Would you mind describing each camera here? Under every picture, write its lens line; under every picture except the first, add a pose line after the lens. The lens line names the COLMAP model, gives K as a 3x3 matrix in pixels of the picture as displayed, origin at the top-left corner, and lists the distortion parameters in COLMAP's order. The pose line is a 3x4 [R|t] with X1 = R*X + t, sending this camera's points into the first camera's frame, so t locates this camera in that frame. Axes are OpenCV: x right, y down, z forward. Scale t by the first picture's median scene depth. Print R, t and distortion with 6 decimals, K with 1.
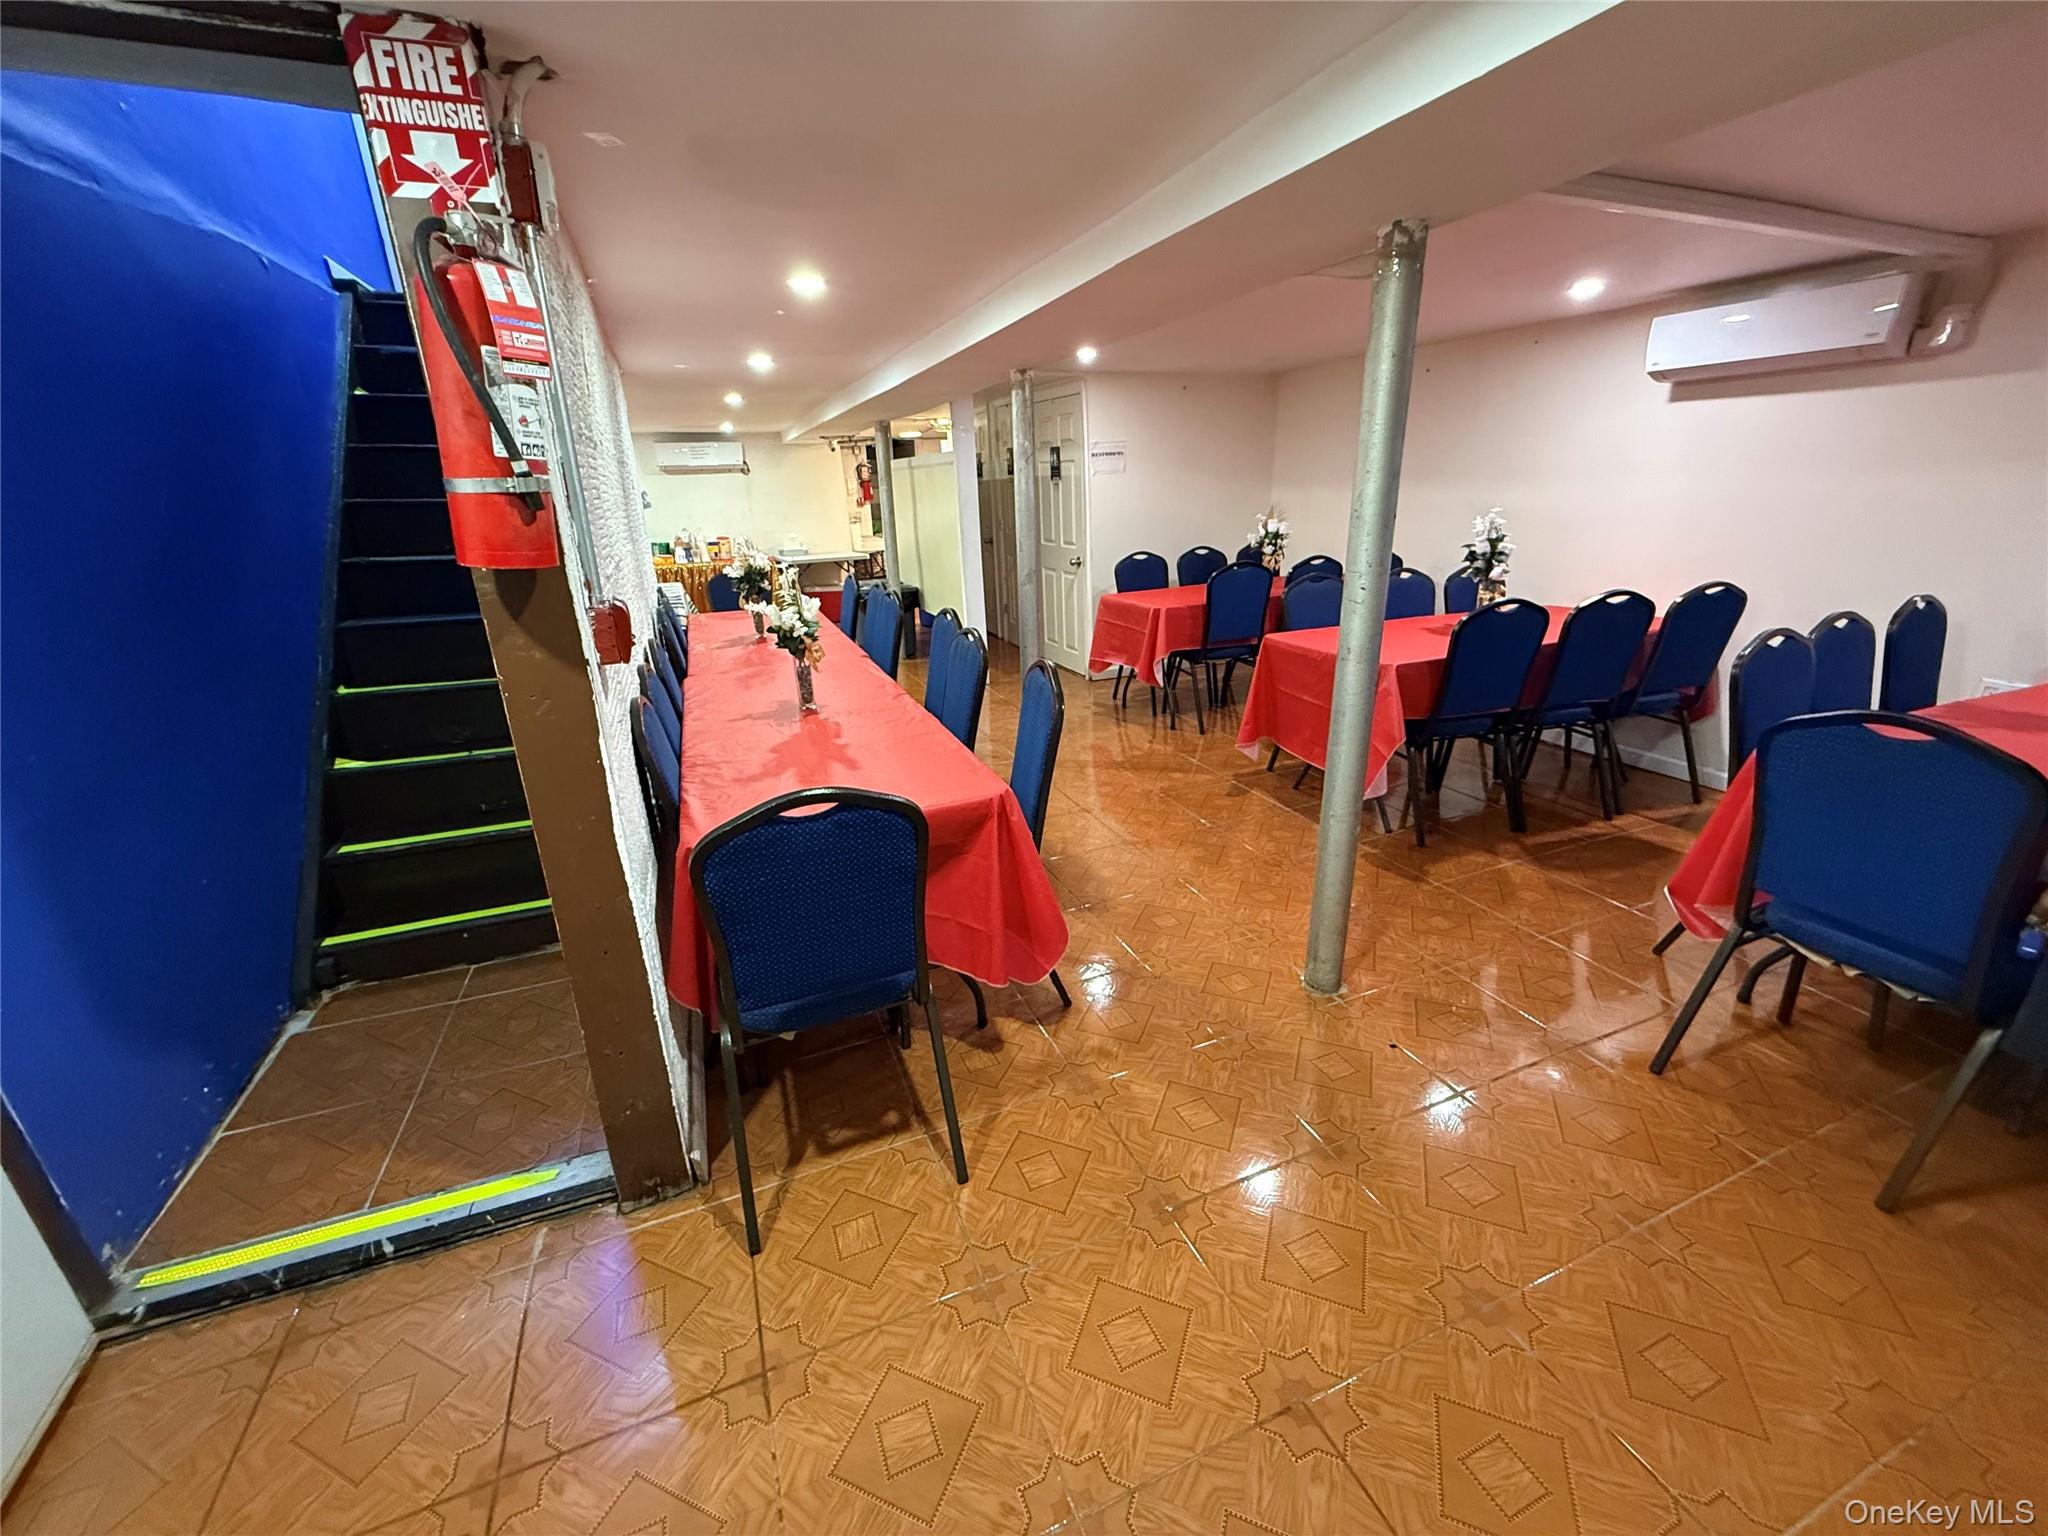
lens RADIAL K [[825.6, 0, 1029.8], [0, 825.6, 765.7], [0, 0, 1]] dist [-0.002599, -0.000243]
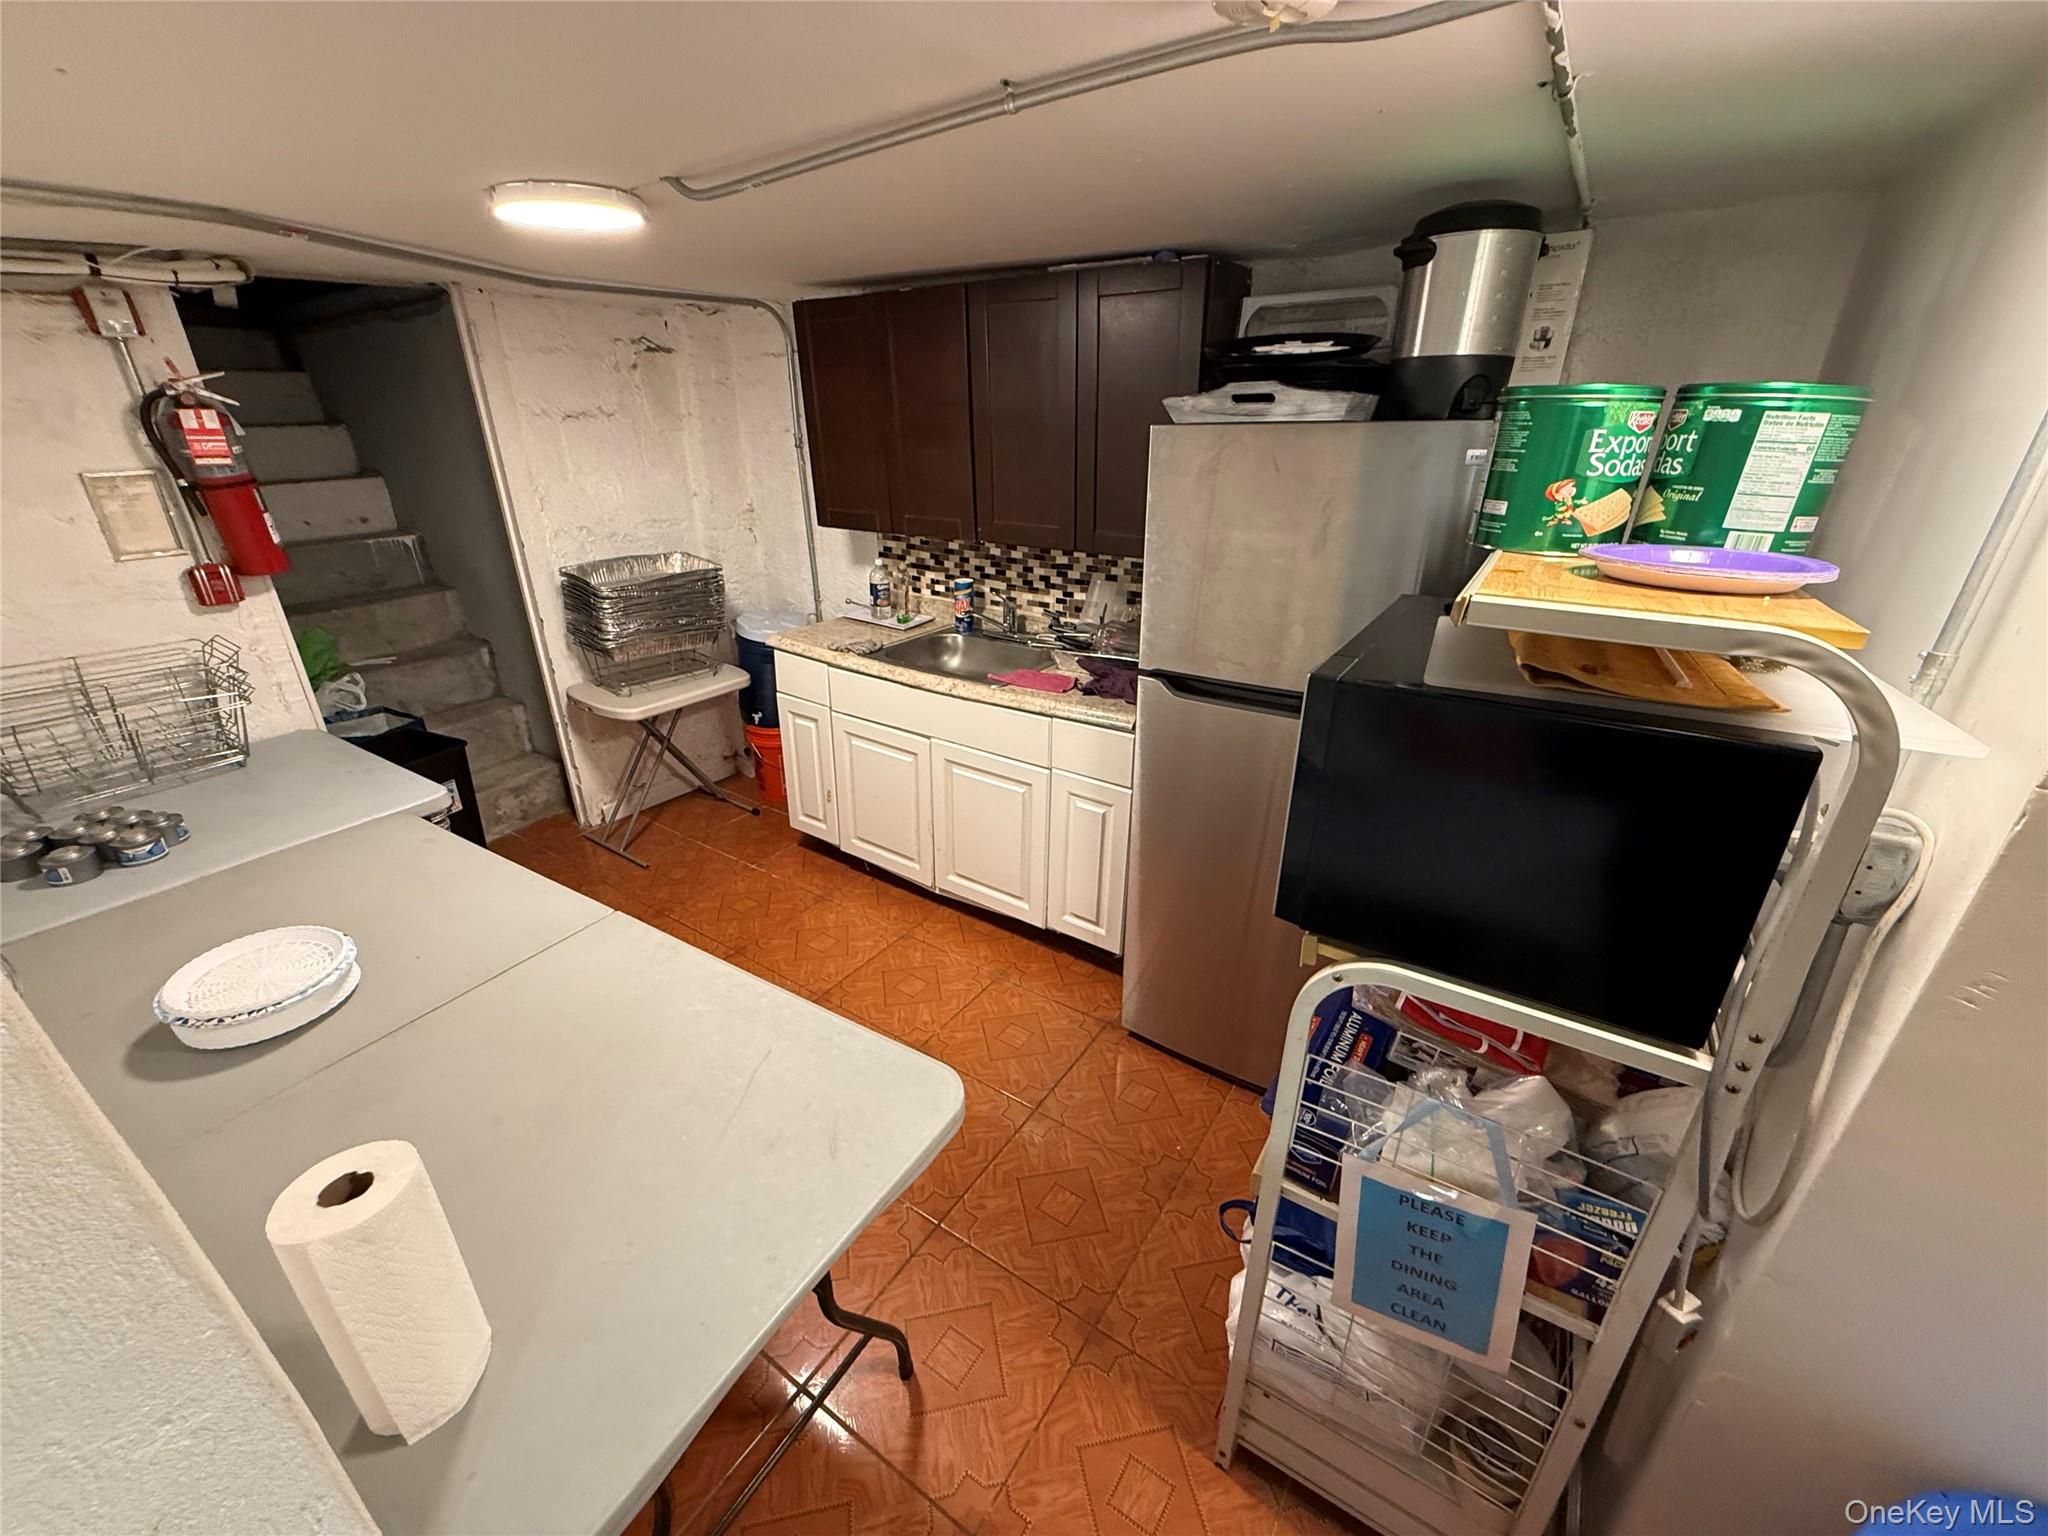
lens RADIAL K [[825.6, 0, 1017.7], [0, 825.6, 765.9], [0, 0, 1]] dist [-0.002599, -0.000243]
pose [[0.833101, -0.198059, 0.516444, -0.156551], [0.159771, 0.980061, 0.118125, -0.272799], [-0.529542, -0.015897, 0.848134, 0.738942]]
